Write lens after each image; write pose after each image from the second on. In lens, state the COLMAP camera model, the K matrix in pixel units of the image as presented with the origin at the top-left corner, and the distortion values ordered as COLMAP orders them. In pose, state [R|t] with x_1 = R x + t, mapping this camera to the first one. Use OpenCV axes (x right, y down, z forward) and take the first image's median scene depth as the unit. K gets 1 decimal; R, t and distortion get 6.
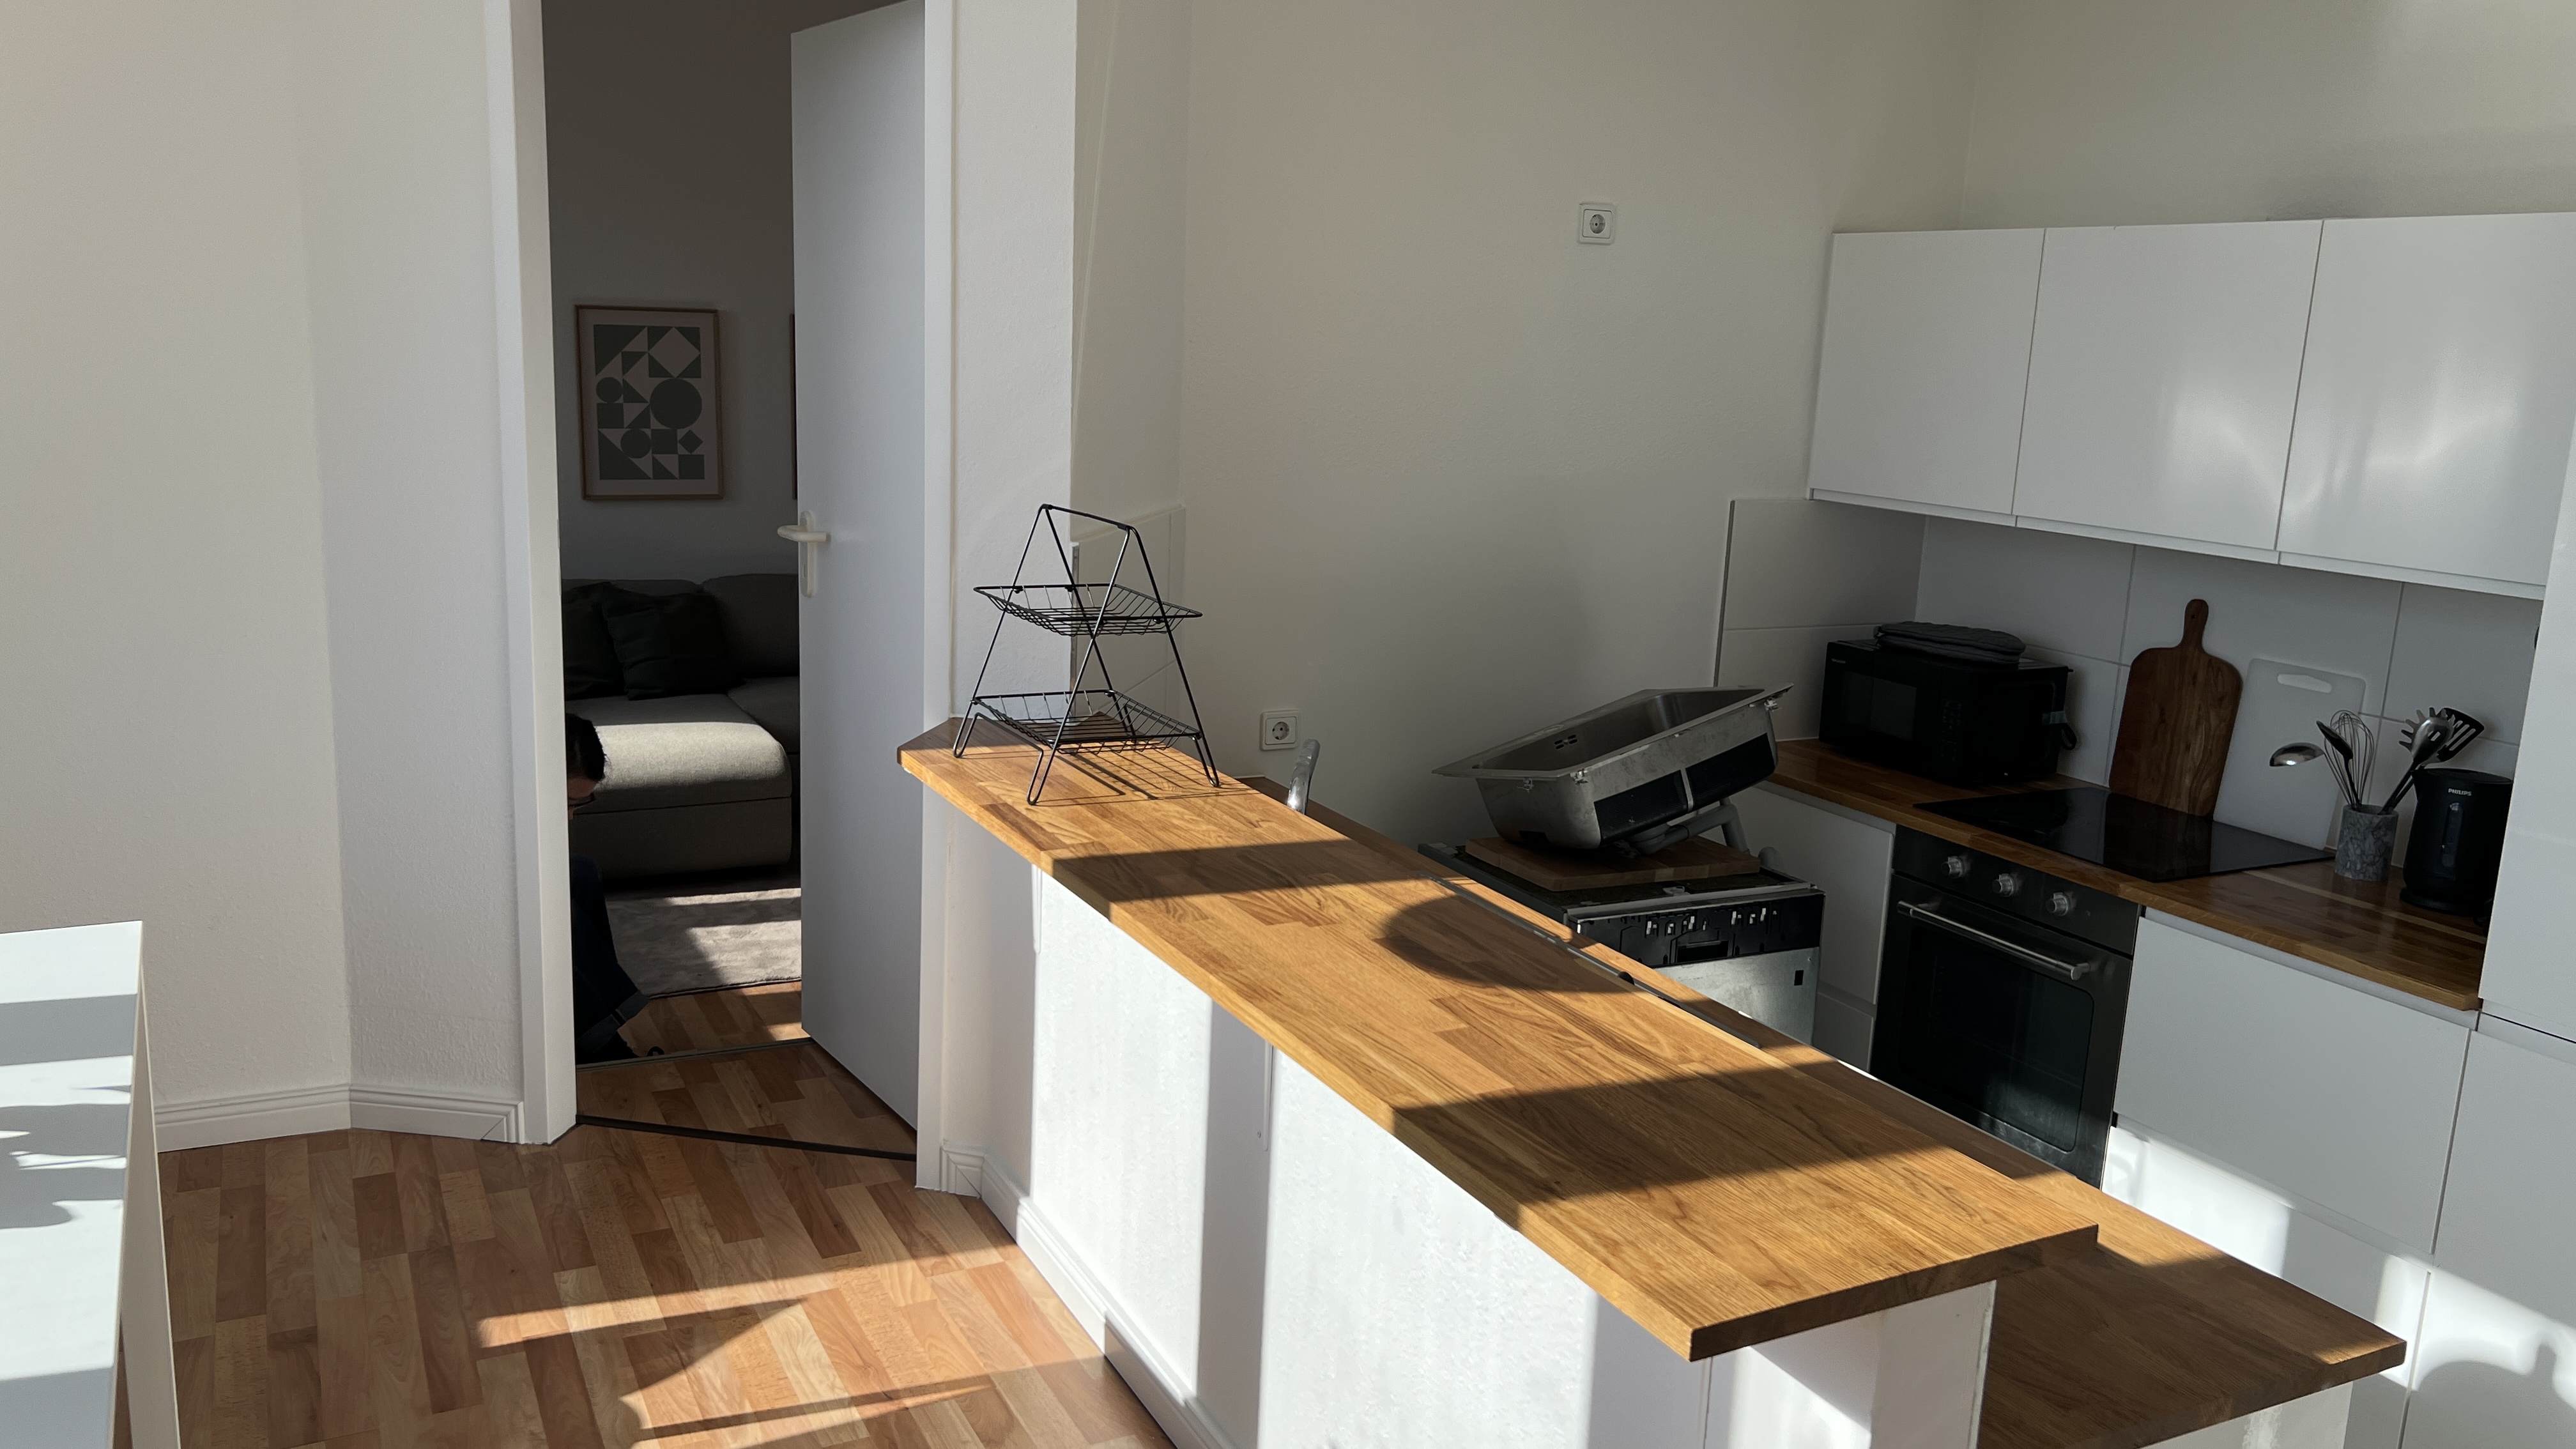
lens RADIAL K [[1946.9, 0, 1292.8], [0, 1946.9, 723.3], [0, 0, 1]] dist [0.006730, -0.006247]
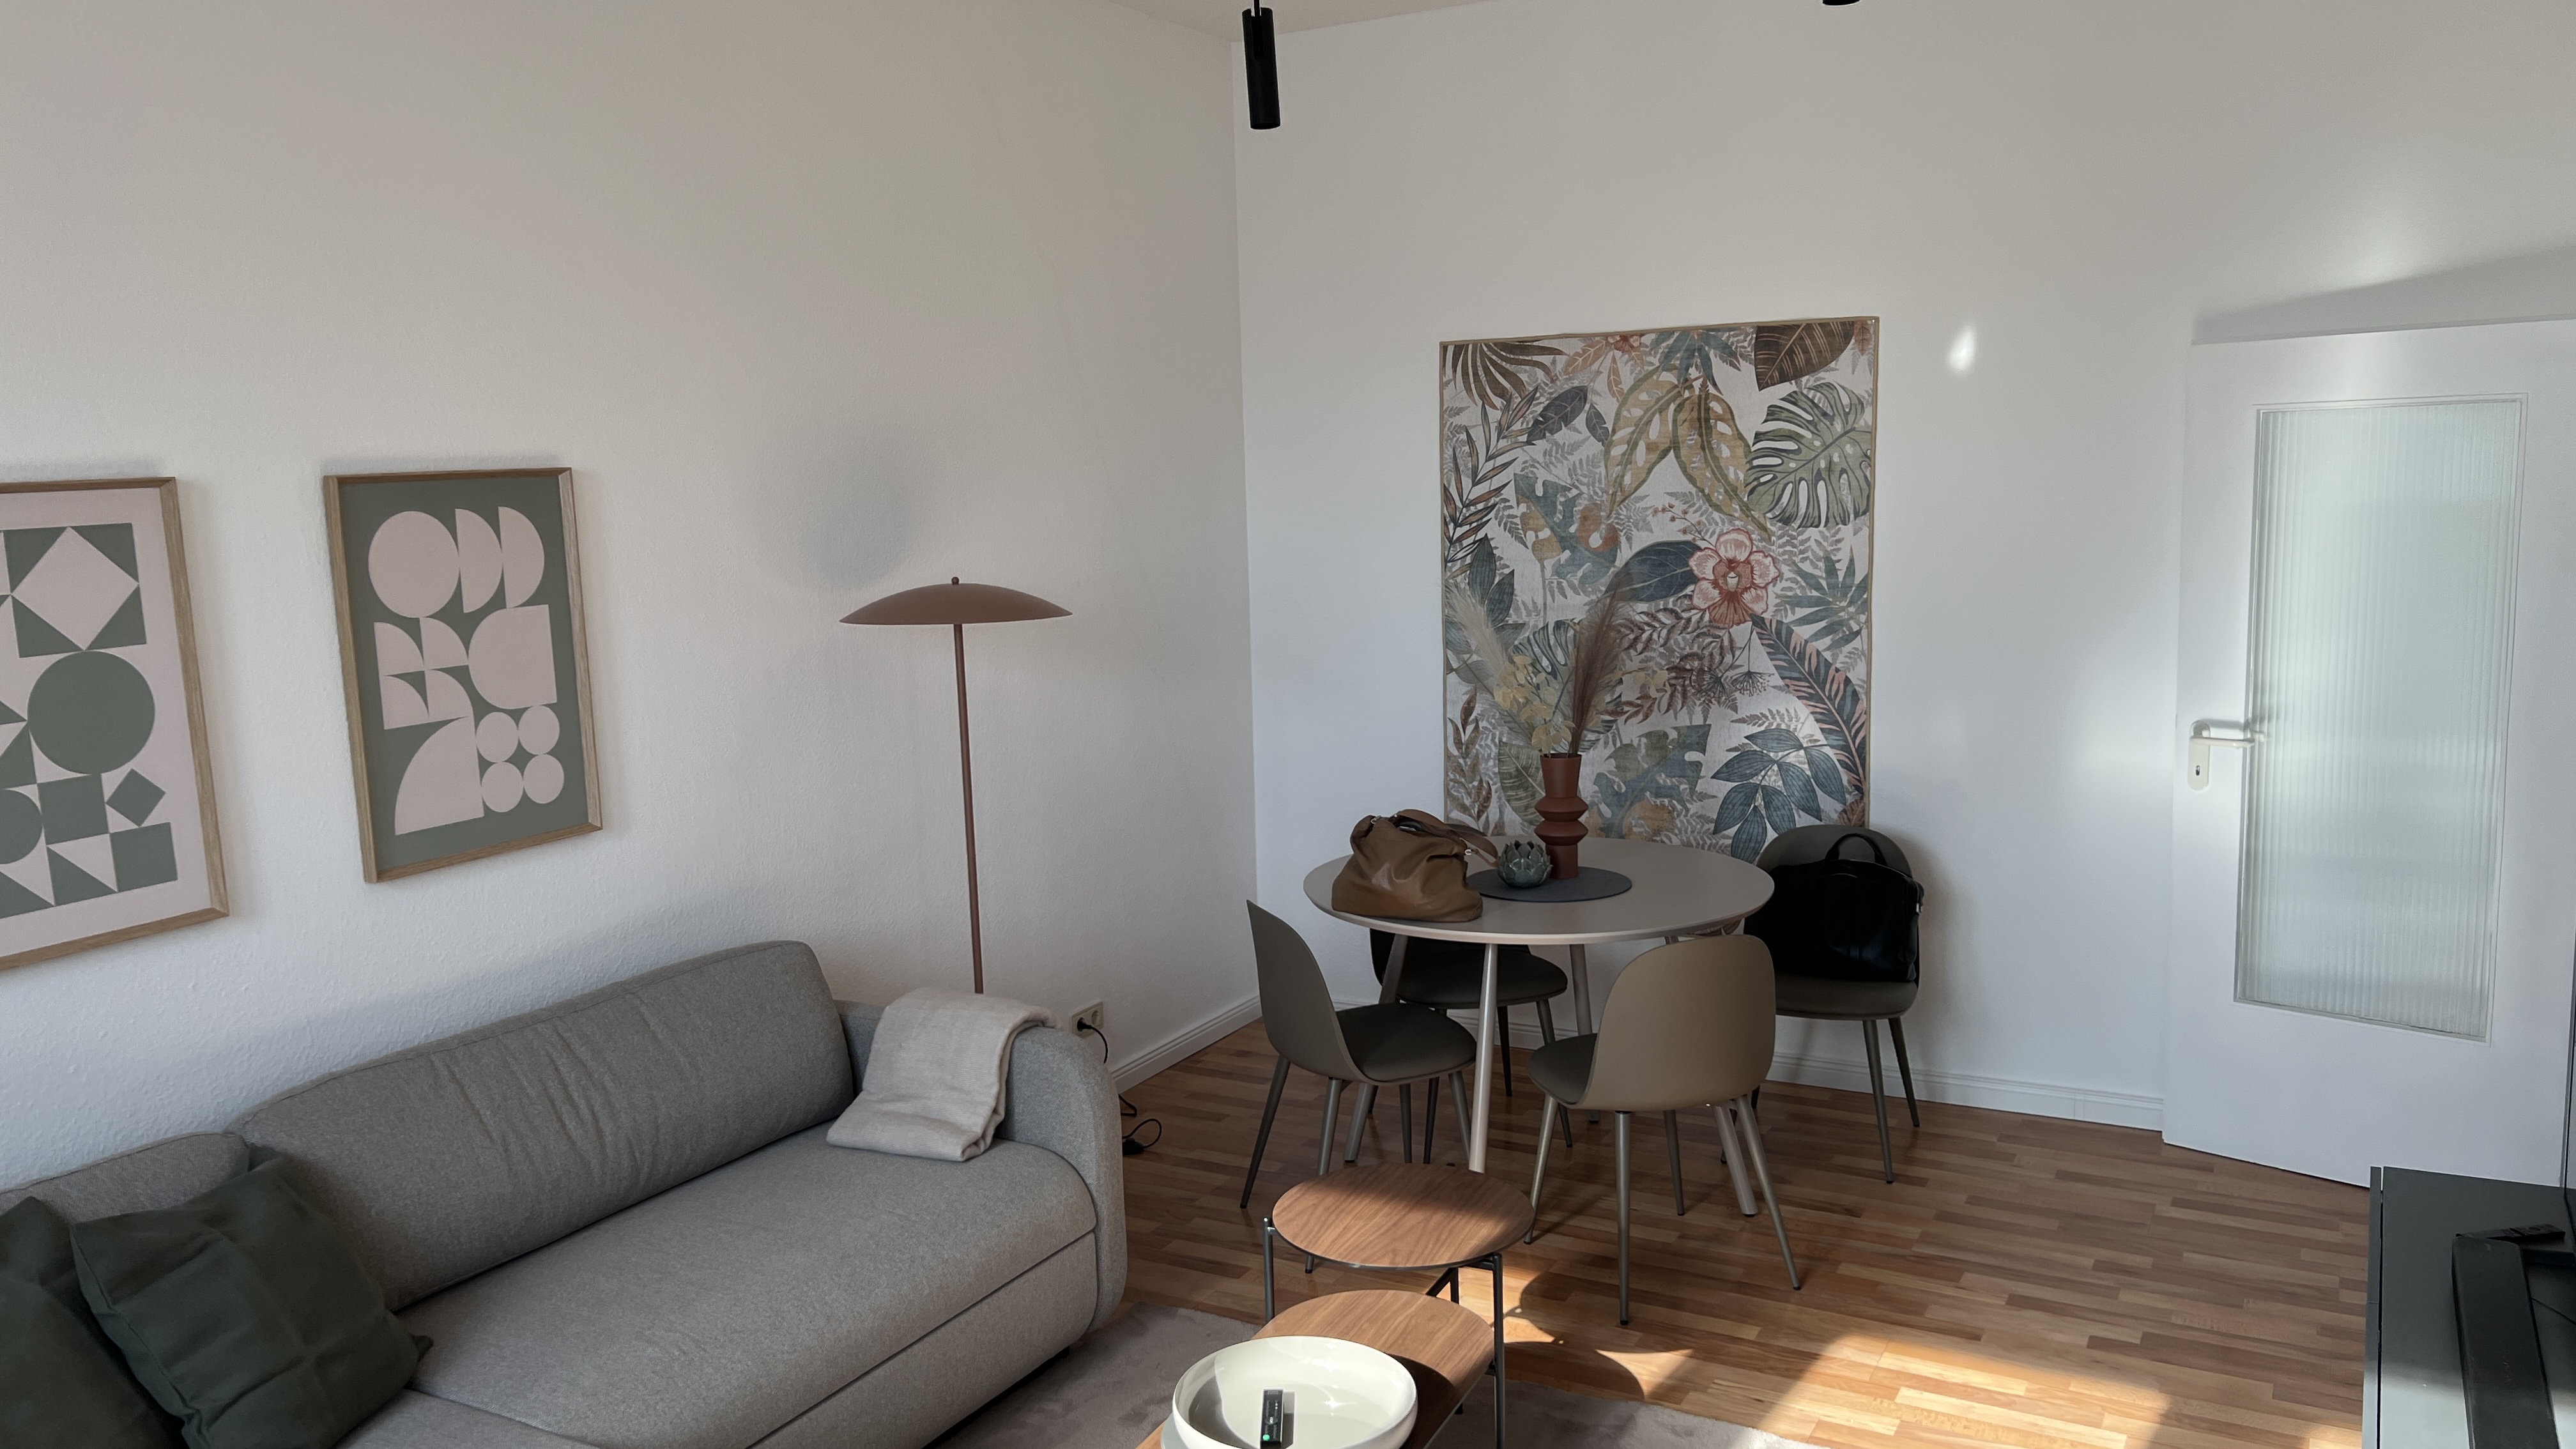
lens RADIAL K [[1946.9, 0, 1284.7], [0, 1946.9, 719.4], [0, 0, 1]] dist [0.006730, -0.006247]
pose [[0.827816, -0.145405, 0.541829, -0.332973], [0.180466, 0.983511, -0.011786, -0.113211], [-0.531181, 0.107539, 0.840406, 0.526933]]
